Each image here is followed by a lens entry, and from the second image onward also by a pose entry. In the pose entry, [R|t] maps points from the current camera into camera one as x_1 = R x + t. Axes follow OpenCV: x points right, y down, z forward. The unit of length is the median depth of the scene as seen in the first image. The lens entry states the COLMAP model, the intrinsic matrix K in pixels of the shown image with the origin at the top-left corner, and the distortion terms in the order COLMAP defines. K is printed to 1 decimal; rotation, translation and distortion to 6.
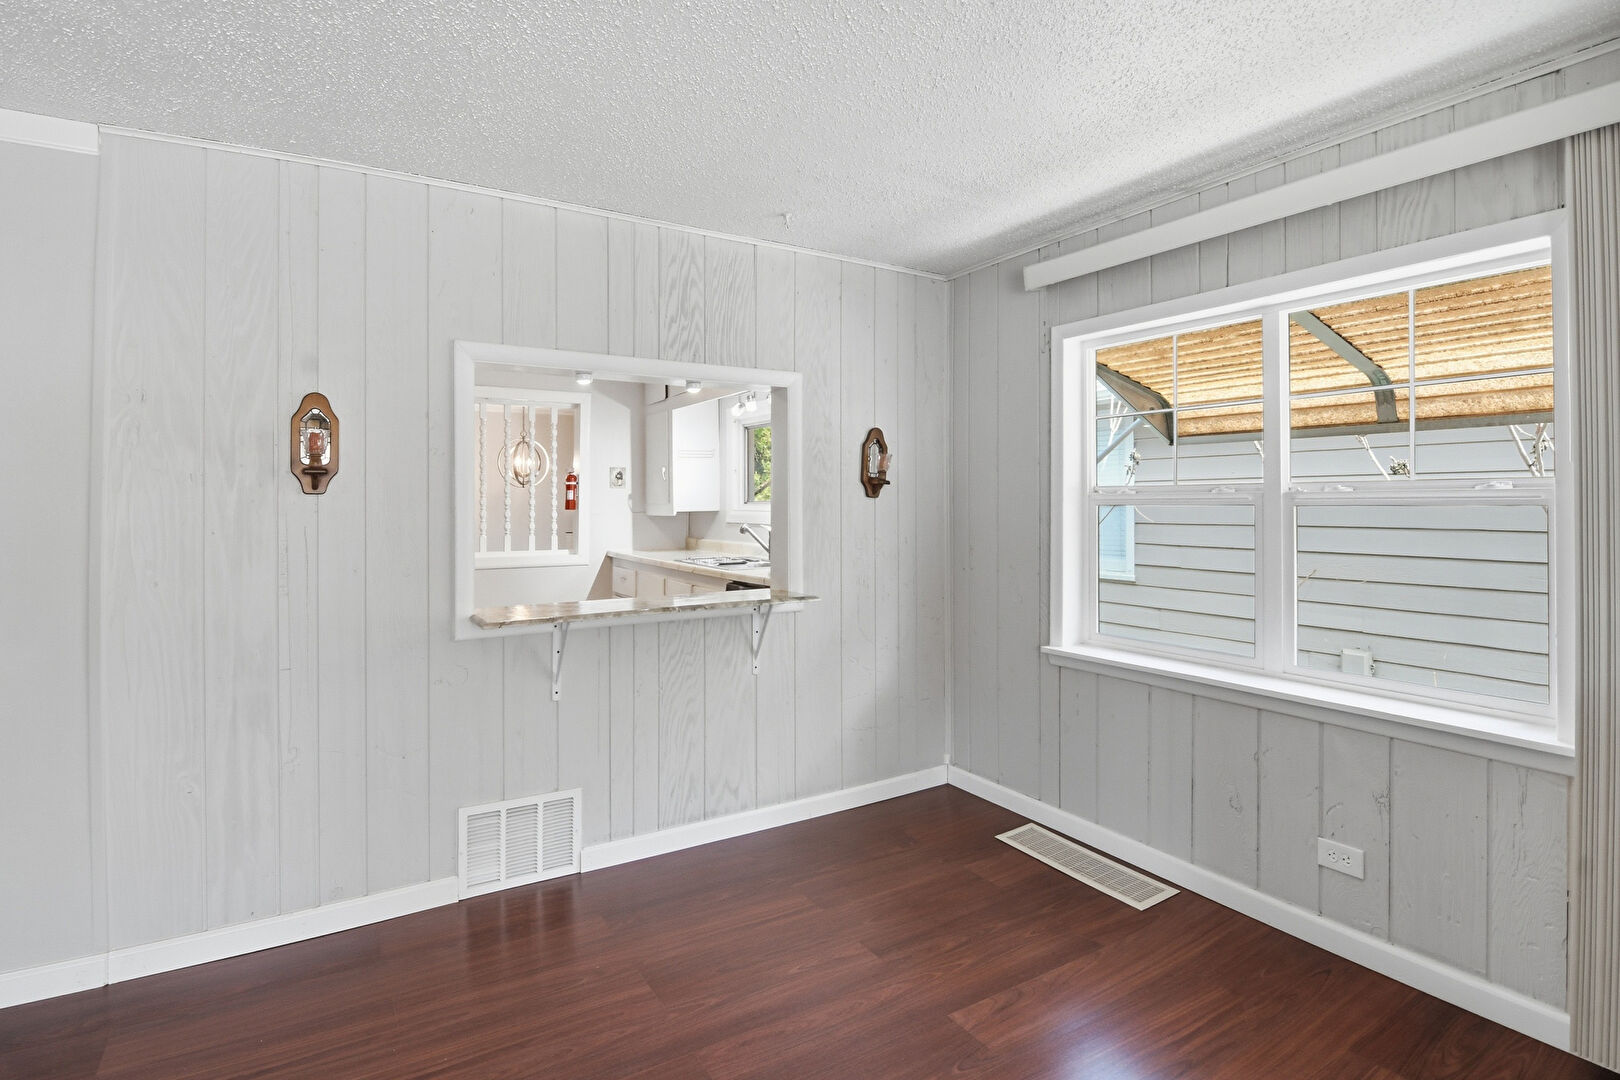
lens RADIAL K [[823.1, 0, 801.1], [0, 823.1, 495.1], [0, 0, 1]] dist [0.004938, -0.015124]
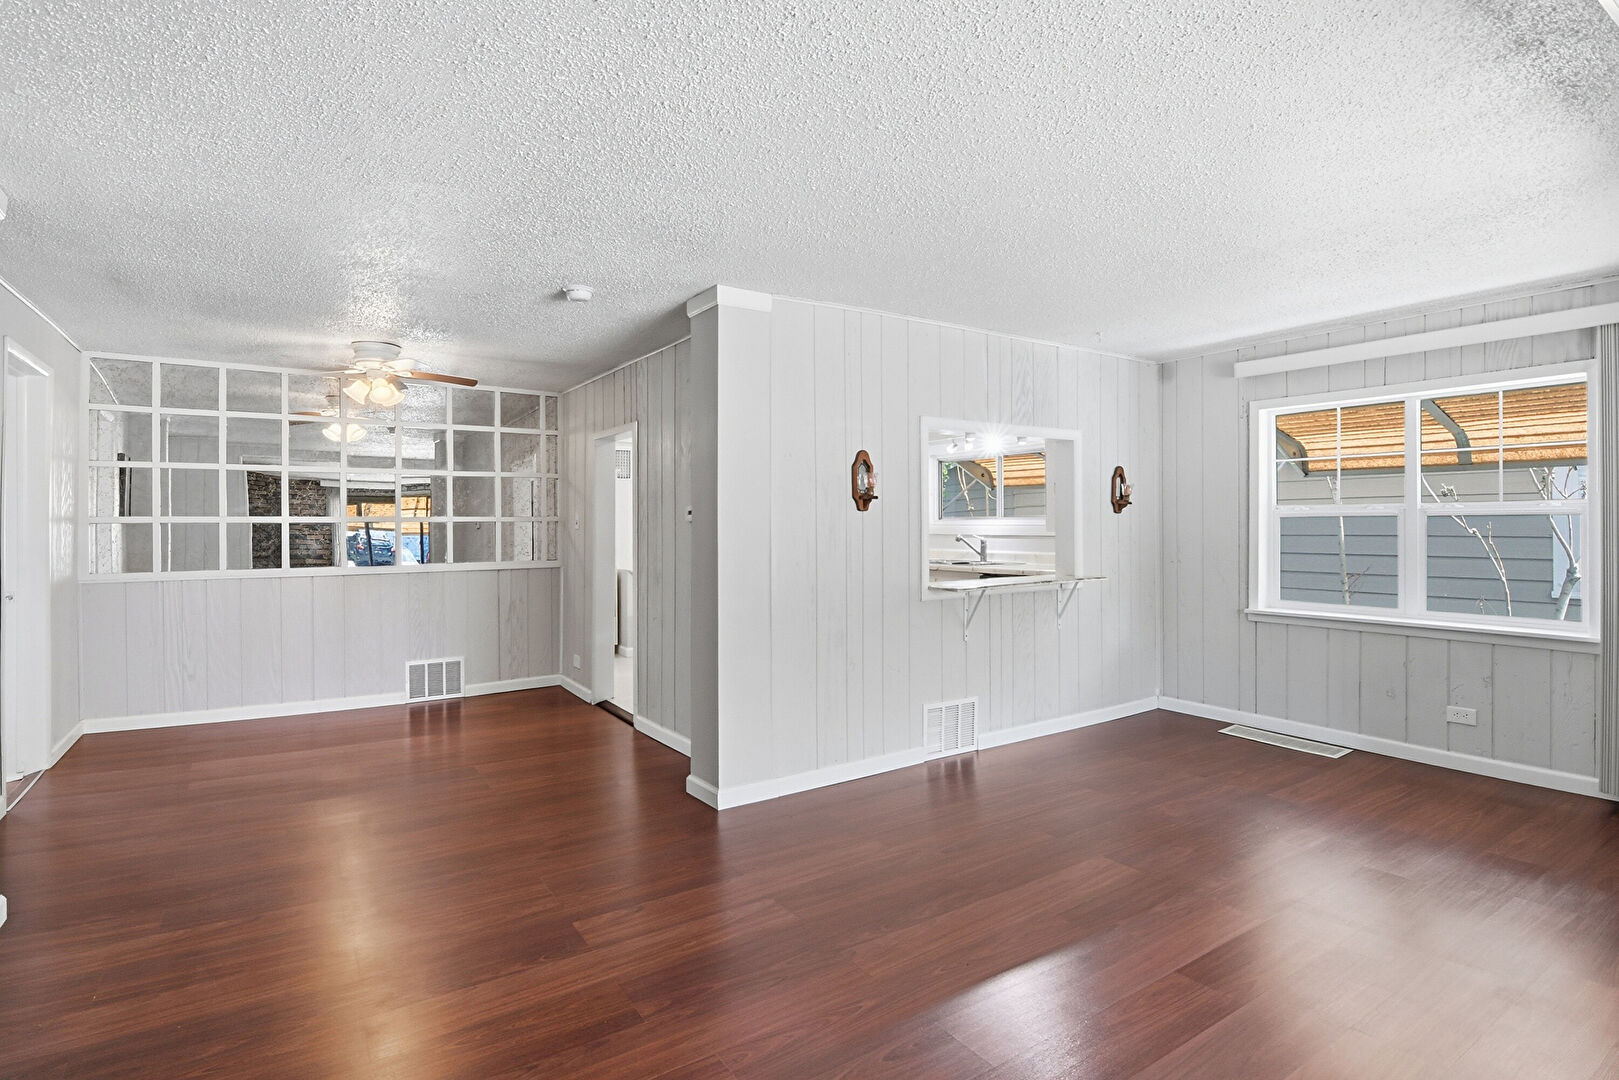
lens RADIAL K [[804.3, 0, 809.5], [0, 804.3, 520.5], [0, 0, 1]] dist [-0.002540, -0.011836]
pose [[0.999566, -0.002621, 0.029350, -0.626112], [0.002246, 0.999915, 0.012808, -0.003902], [-0.029381, -0.012736, 0.999487, -0.526905]]
